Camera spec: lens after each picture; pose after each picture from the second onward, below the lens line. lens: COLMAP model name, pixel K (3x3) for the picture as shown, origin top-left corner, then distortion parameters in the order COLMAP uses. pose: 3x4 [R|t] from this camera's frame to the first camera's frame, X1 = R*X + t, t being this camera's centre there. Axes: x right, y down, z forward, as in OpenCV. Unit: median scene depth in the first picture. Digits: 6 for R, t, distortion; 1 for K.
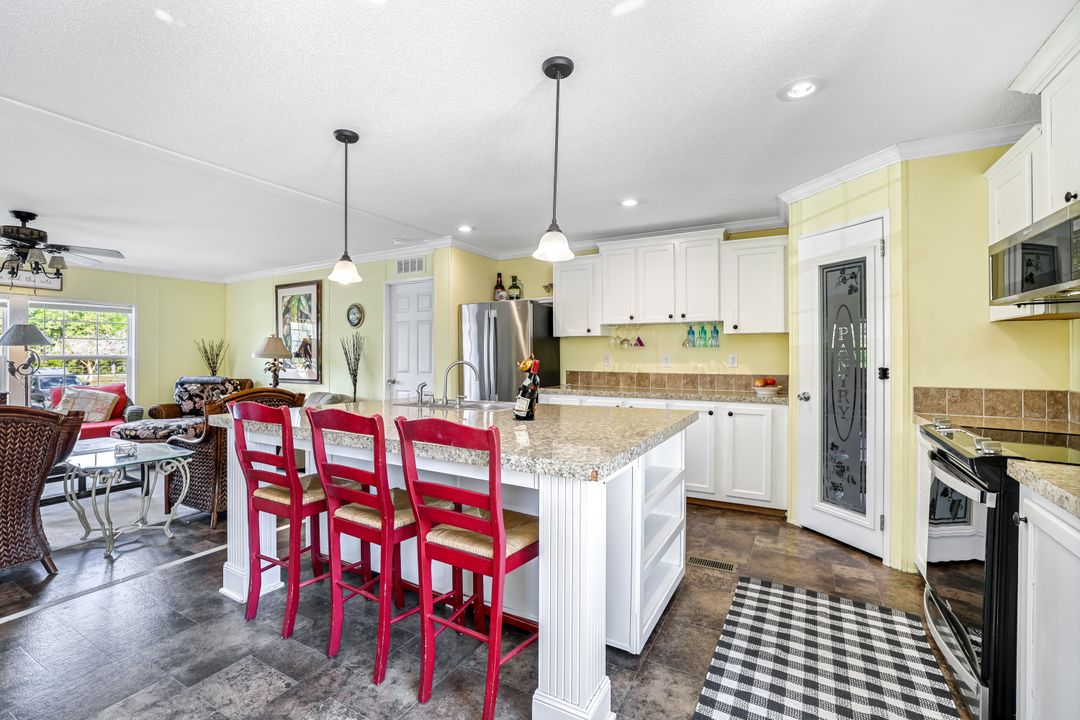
lens RADIAL K [[472.3, 0, 540.0], [0, 472.3, 360.0], [0, 0, 1]] dist [-0.001953, -0.000038]
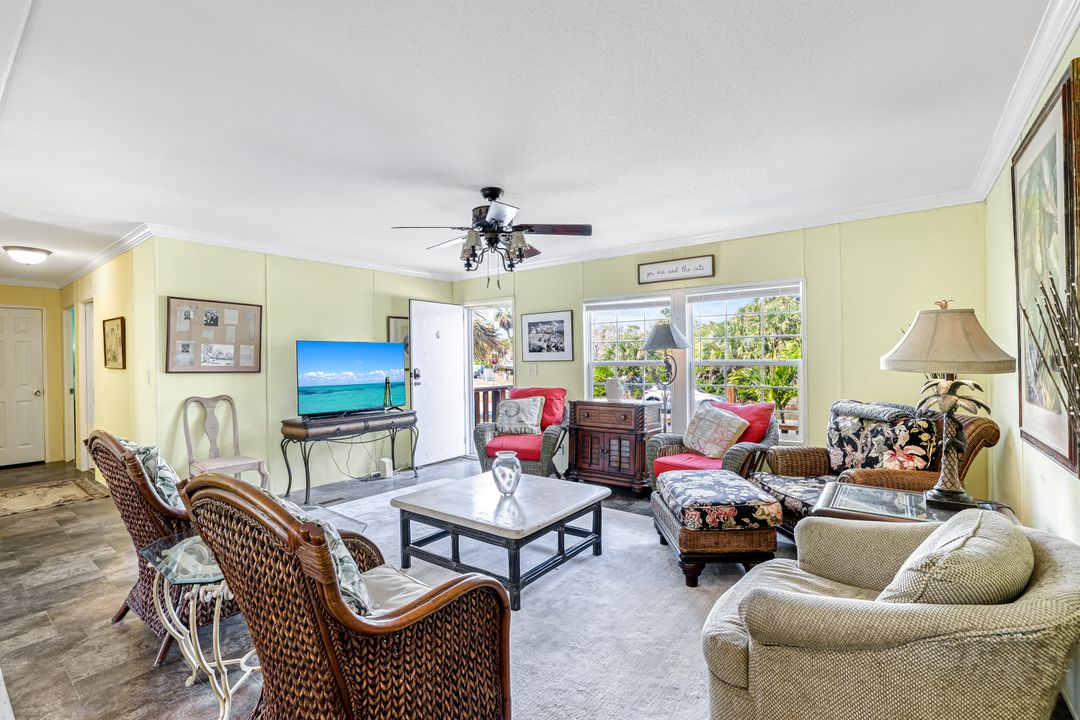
lens RADIAL K [[472.3, 0, 540.0], [0, 472.3, 360.0], [0, 0, 1]] dist [-0.001953, -0.000038]
pose [[-0.144473, 0.010133, -0.989457, -0.227449], [-0.000767, 0.999946, 0.010353, -0.019294], [0.989508, 0.002254, -0.144457, 0.928943]]
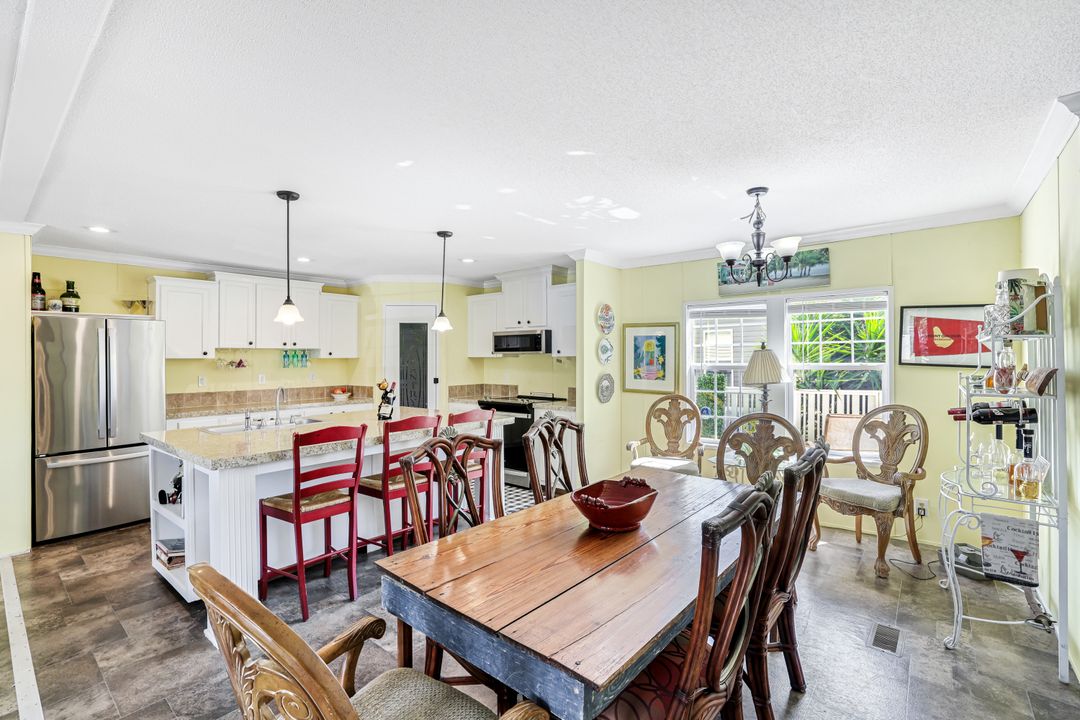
lens RADIAL K [[486.9, 0, 540.0], [0, 486.9, 360.0], [0, 0, 1]] dist [-0.045647, 0.000254]
pose [[0.176274, -0.005402, 0.984326, -0.772507], [0.019509, 0.999808, 0.001994, -0.034508], [-0.984148, 0.018852, 0.176345, 0.089715]]
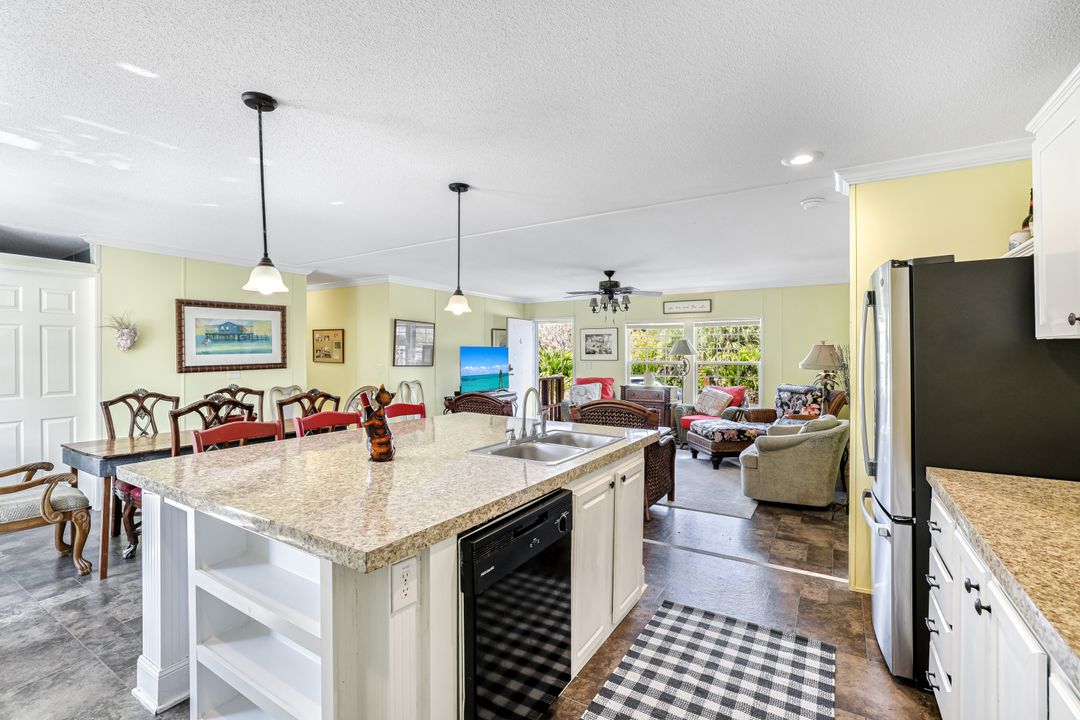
lens RADIAL K [[477.5, 0, 534.1], [0, 477.5, 351.4], [0, 0, 1]] dist [0.000812, 0.000084]
pose [[-0.045200, 0.003383, -0.998972, 0.384773], [-0.013789, 0.999897, 0.004010, -0.040206], [0.998883, 0.013956, -0.045149, 0.635232]]
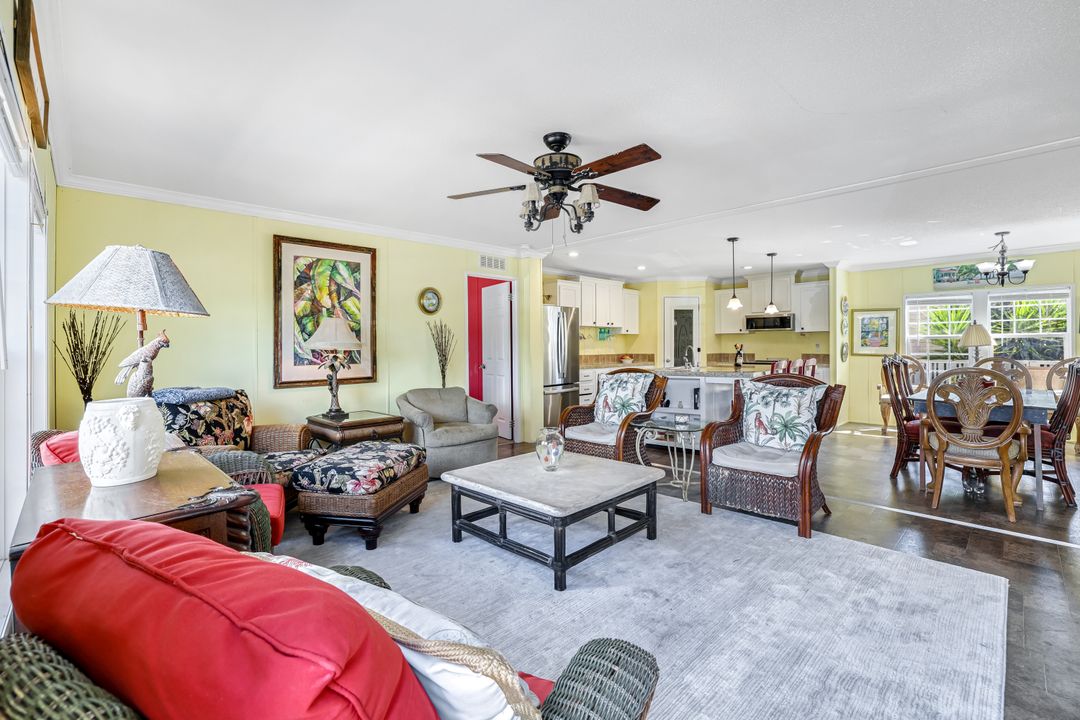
lens RADIAL K [[475.4, 0, 564.2], [0, 475.4, 342.0], [0, 0, 1]] dist [-0.001149, -0.000001]
pose [[0.250399, 0.006765, 0.968119, -1.413998], [0.017723, 0.999776, -0.011570, -0.001290], [-0.967981, 0.020055, 0.250223, 0.620542]]
